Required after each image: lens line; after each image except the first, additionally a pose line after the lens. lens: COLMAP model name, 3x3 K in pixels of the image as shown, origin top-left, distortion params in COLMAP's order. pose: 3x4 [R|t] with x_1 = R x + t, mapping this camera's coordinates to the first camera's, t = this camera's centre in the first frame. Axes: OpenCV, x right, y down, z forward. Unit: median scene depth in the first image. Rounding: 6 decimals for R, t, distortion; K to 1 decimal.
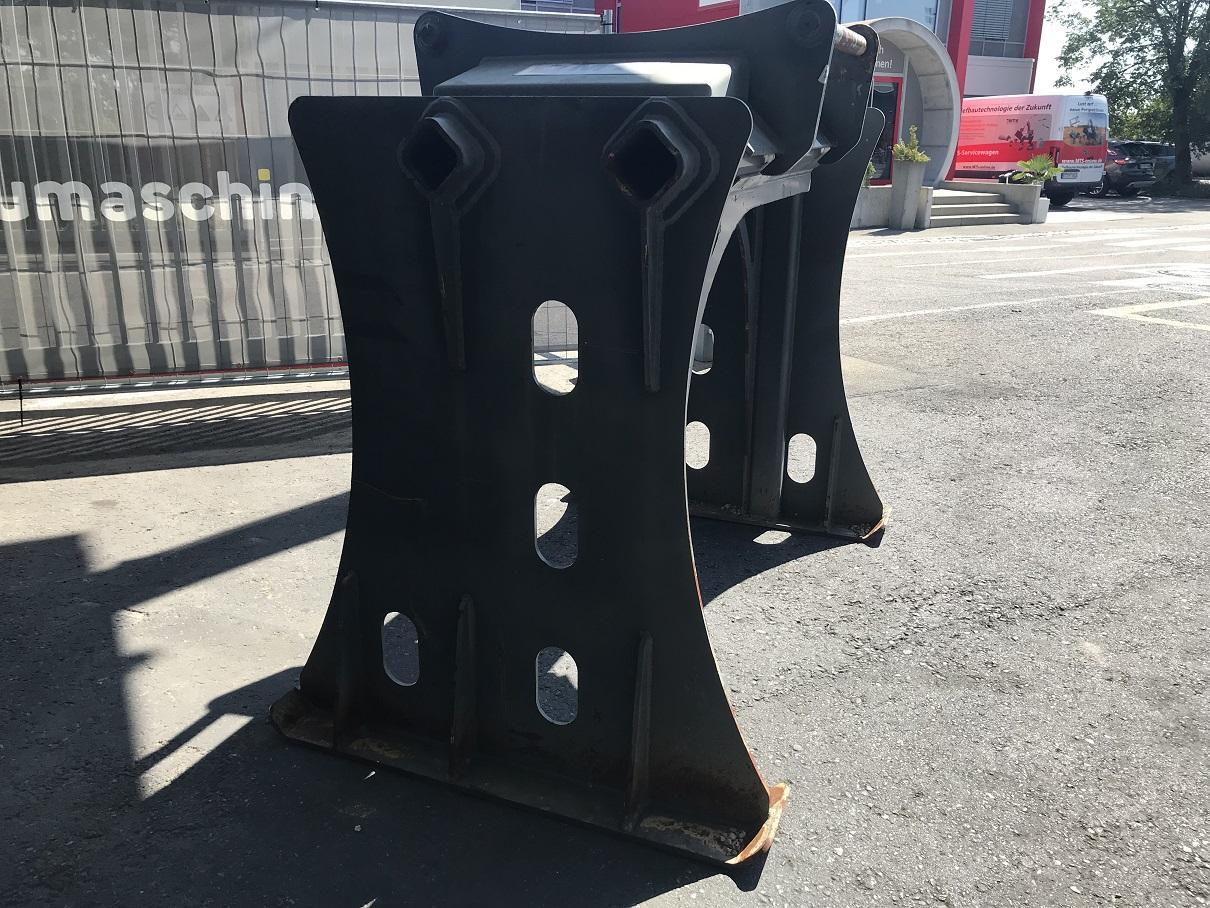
lens RADIAL K [[992.1, 0, 589.3], [0, 992.1, 424.4], [0, 0, 1]] dist [0.005427, 0.006672]
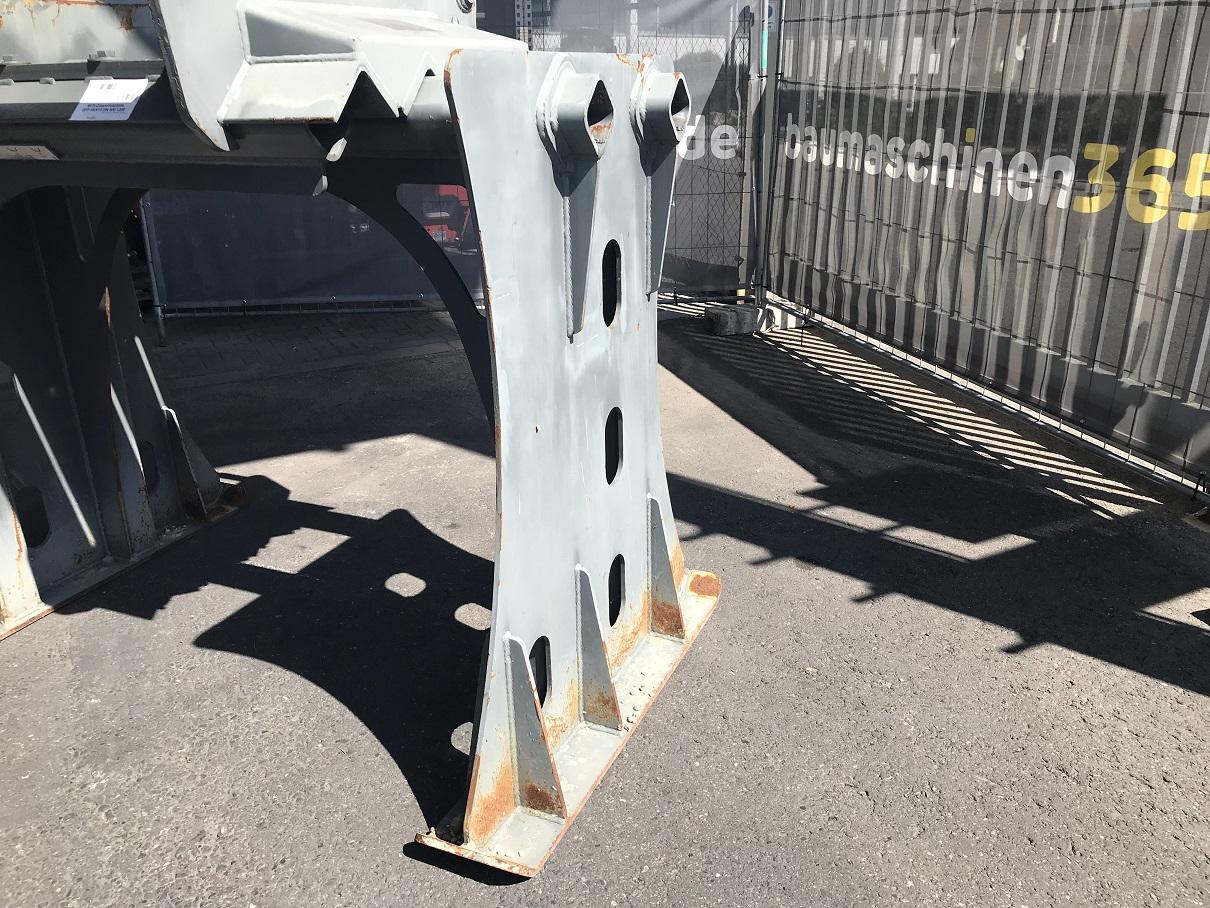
lens RADIAL K [[964.9, 0, 605.0], [0, 964.9, 454.0], [0, 0, 1]] dist [0.011489, 0.002029]
pose [[-0.006250, 0.360430, -0.932765, 0.146443], [-0.271664, 0.897090, 0.348465, -0.060586], [0.962372, 0.255577, 0.092309, 0.201324]]
